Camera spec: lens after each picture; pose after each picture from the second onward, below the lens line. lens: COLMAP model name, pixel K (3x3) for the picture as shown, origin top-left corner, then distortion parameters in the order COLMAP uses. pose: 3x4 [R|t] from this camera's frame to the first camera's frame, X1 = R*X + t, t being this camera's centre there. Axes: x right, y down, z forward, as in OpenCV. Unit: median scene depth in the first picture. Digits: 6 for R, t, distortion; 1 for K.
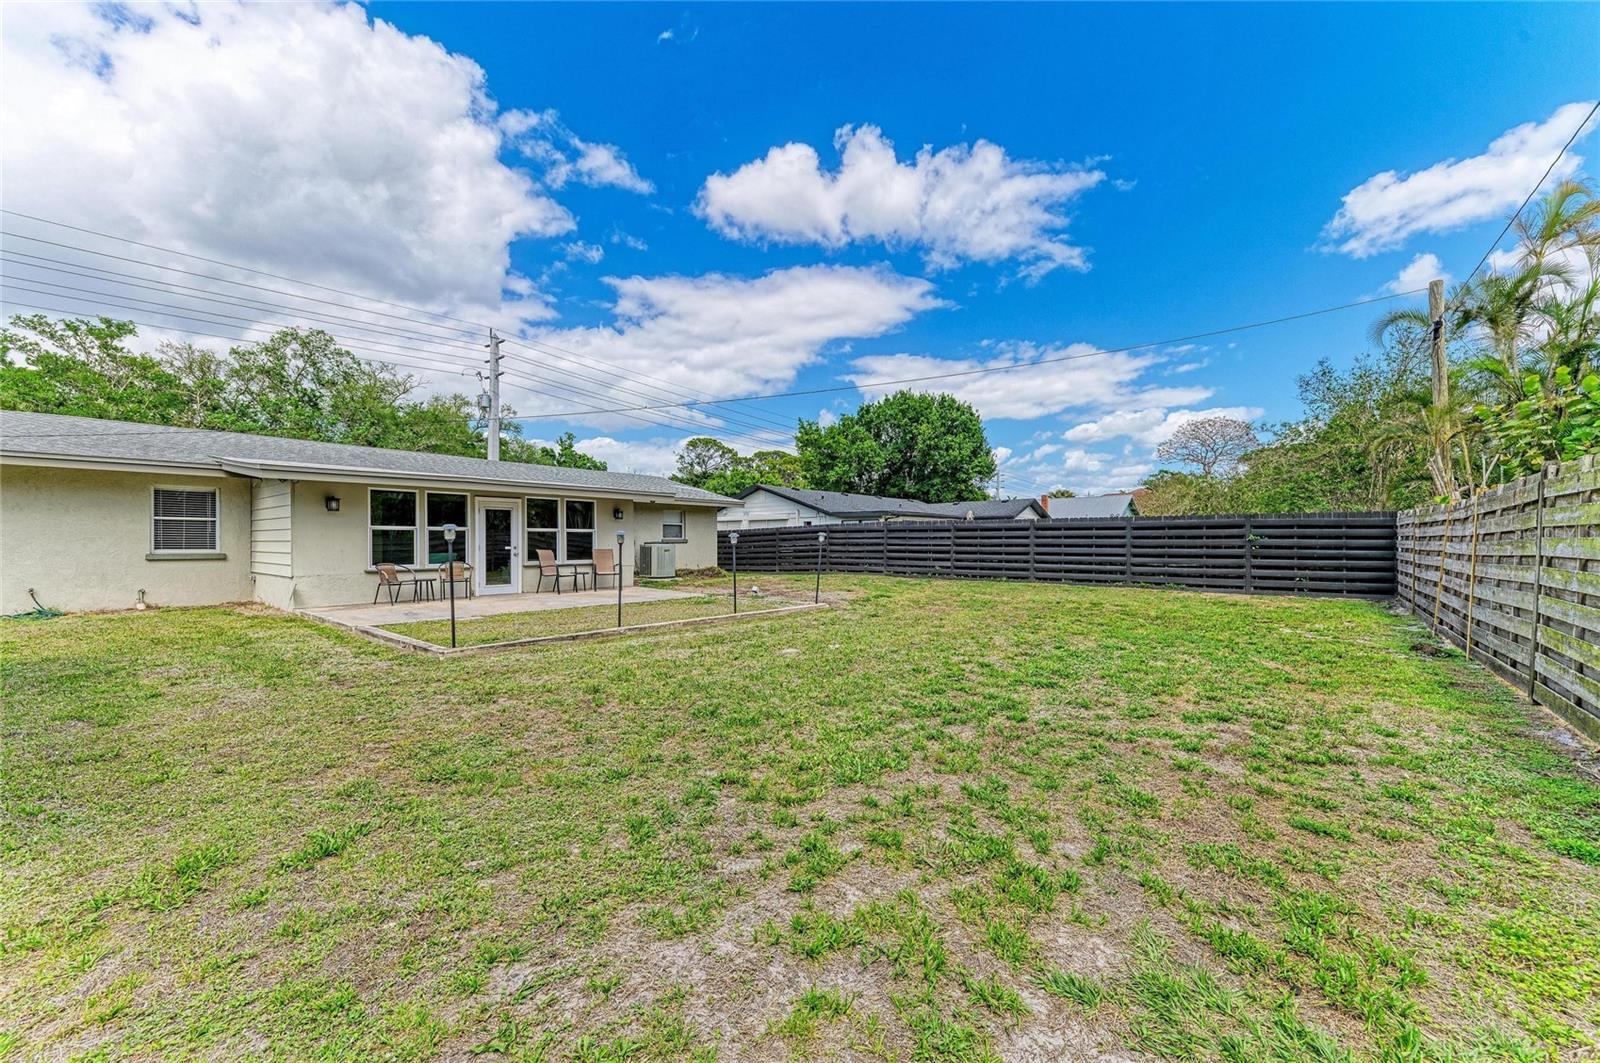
lens RADIAL K [[633.2, 0, 819.0], [0, 633.2, 541.2], [0, 0, 1]] dist [0.016318, -0.004573]
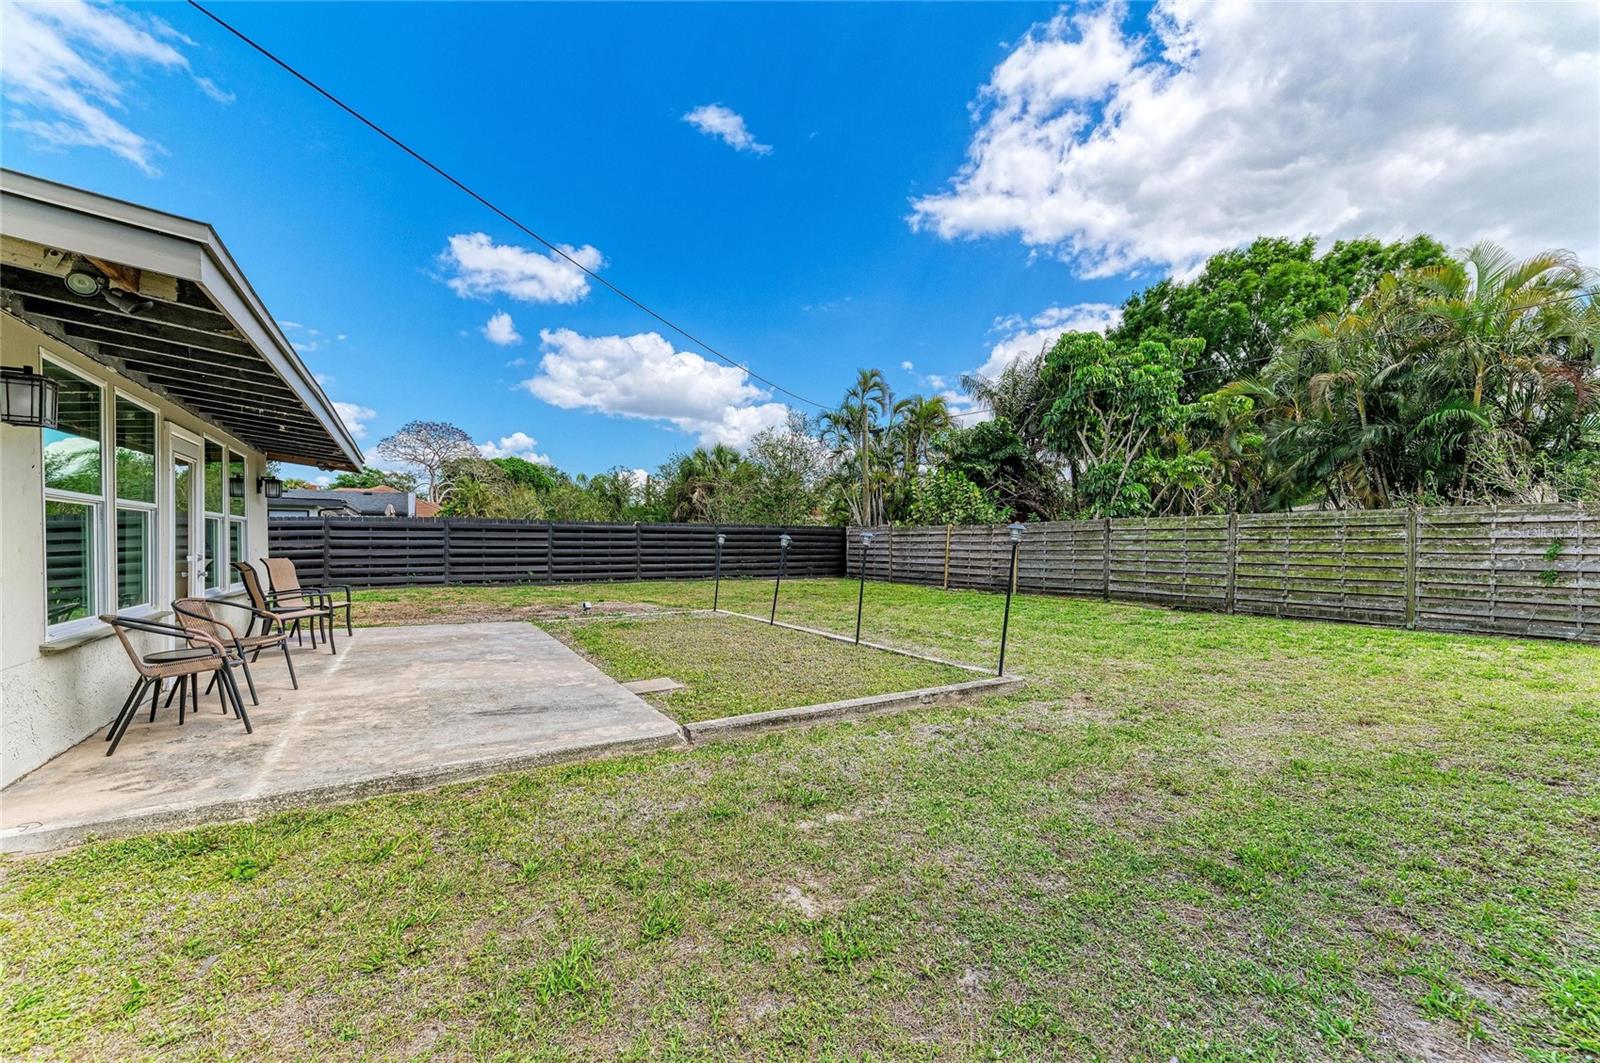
lens RADIAL K [[633.2, 0, 817.2], [0, 633.2, 556.1], [0, 0, 1]] dist [0.016318, -0.004573]
pose [[0.308422, -0.017136, 0.951095, -0.510621], [-0.002568, 0.999819, 0.018846, 0.000541], [-0.951246, -0.008255, 0.308322, 0.331083]]
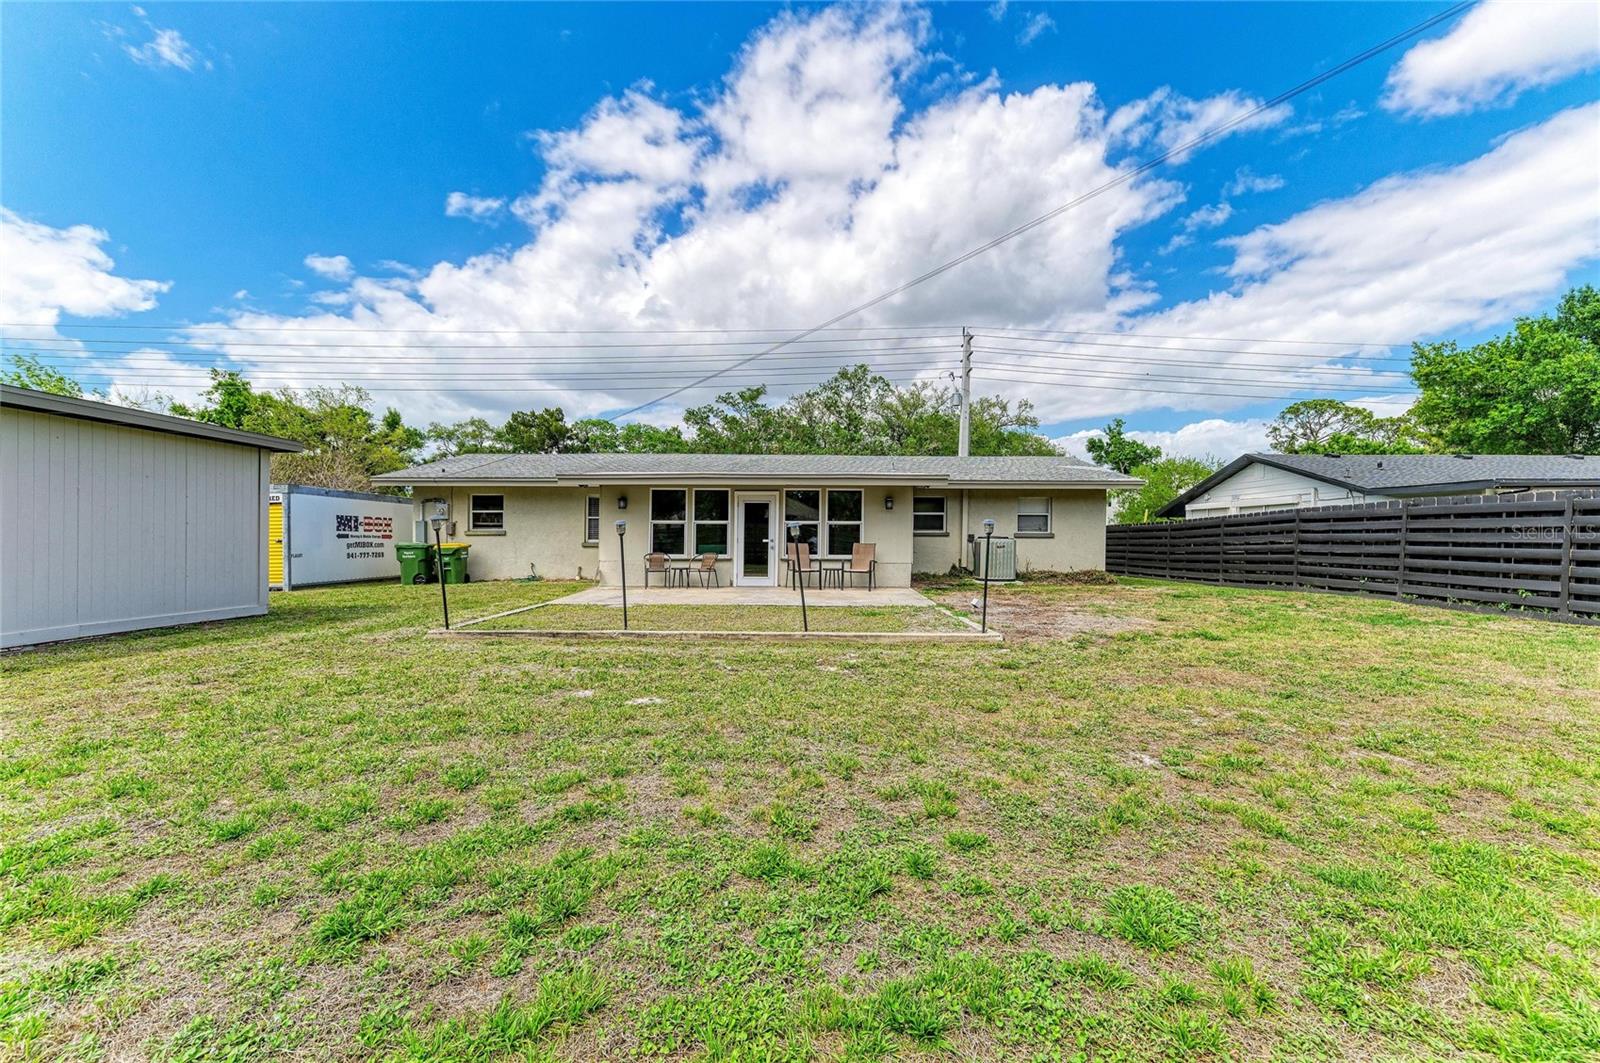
lens RADIAL K [[633.2, 0, 795.3], [0, 633.2, 520.4], [0, 0, 1]] dist [0.016318, -0.004573]
pose [[0.617243, -0.015622, -0.786618, 0.216985], [-0.003885, 0.999730, -0.022903, 0.000893], [0.786763, 0.017192, 0.617016, 0.278152]]
